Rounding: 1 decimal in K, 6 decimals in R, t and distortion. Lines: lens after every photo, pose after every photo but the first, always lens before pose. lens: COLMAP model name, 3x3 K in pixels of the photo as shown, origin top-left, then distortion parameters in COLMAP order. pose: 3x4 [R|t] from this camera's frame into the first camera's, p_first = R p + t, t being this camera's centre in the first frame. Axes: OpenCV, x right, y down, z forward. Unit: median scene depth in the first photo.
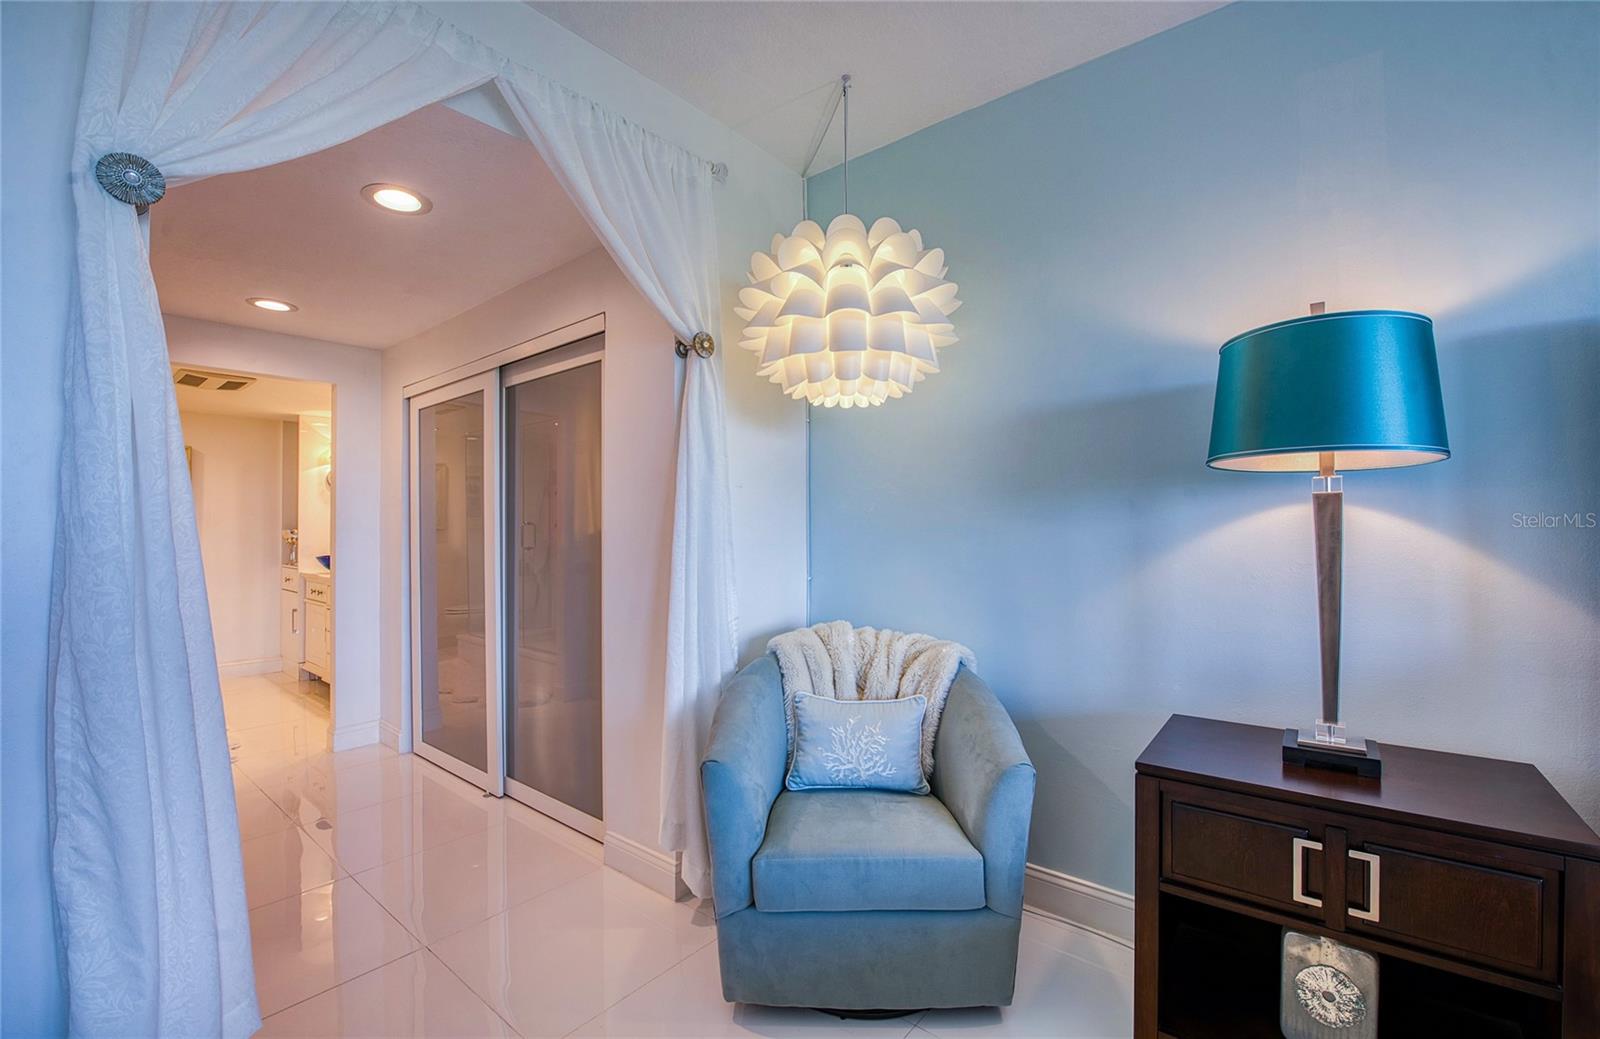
lens RADIAL K [[674.3, 0, 819.5], [0, 674.3, 529.8], [0, 0, 1]] dist [-0.000068, -0.006996]
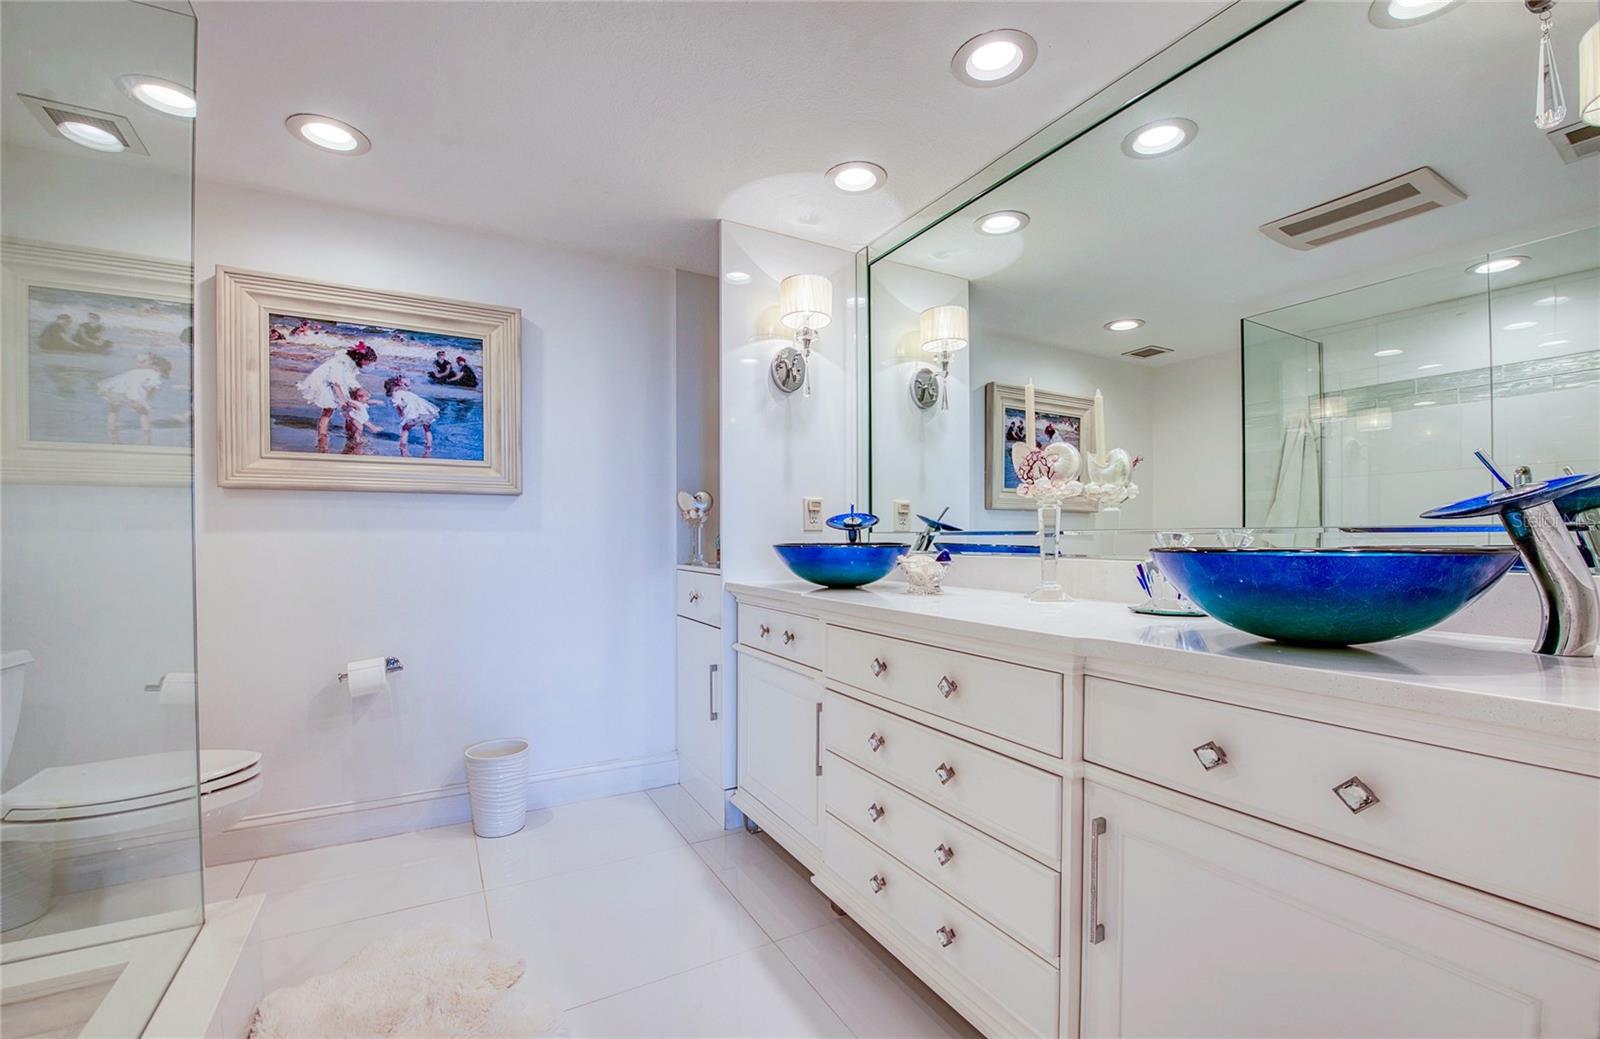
lens RADIAL K [[660.3, 0, 805.5], [0, 660.3, 540.4], [0, 0, 1]] dist [0.000438, -0.006433]
pose [[0.932319, 0.000924, -0.361635, -1.795949], [0.001121, 0.999985, 0.005445, 0.106551], [0.361634, -0.005481, 0.932304, 1.954434]]
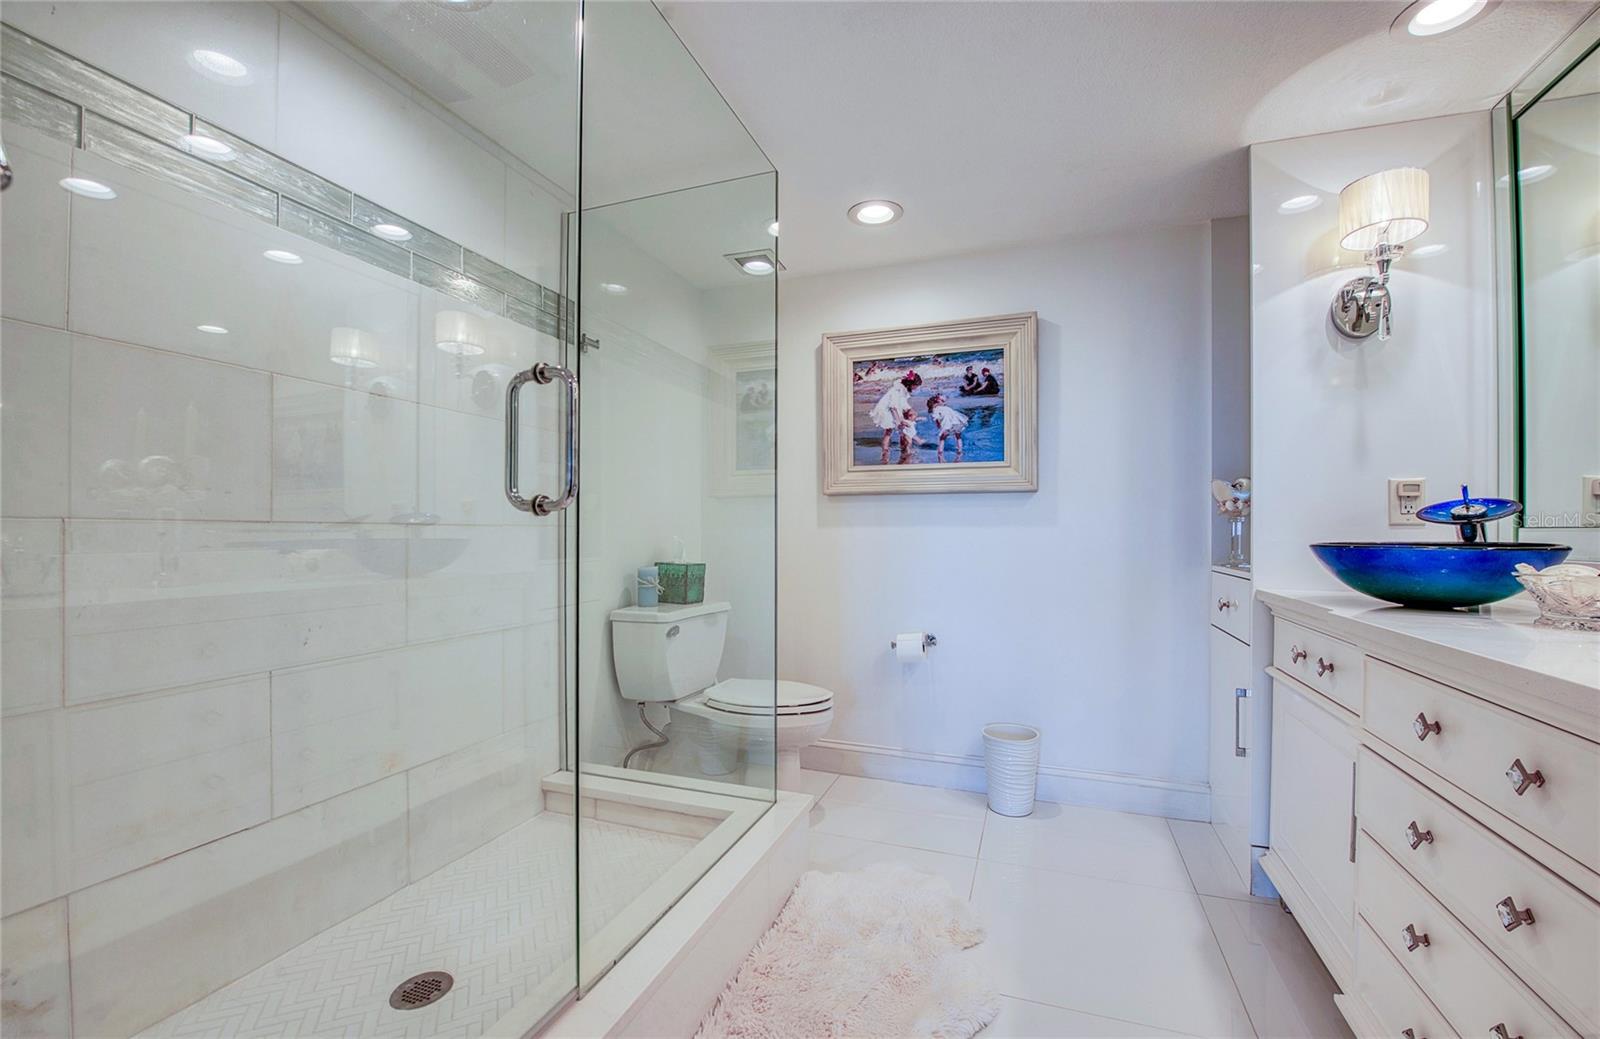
lens RADIAL K [[674.3, 0, 819.5], [0, 674.3, 529.8], [0, 0, 1]] dist [-0.000068, -0.006996]
pose [[0.348761, -0.001388, -0.937211, -1.645055], [-0.002760, 0.999993, -0.002508, 0.105985], [0.937208, 0.003462, 0.348754, 2.089196]]
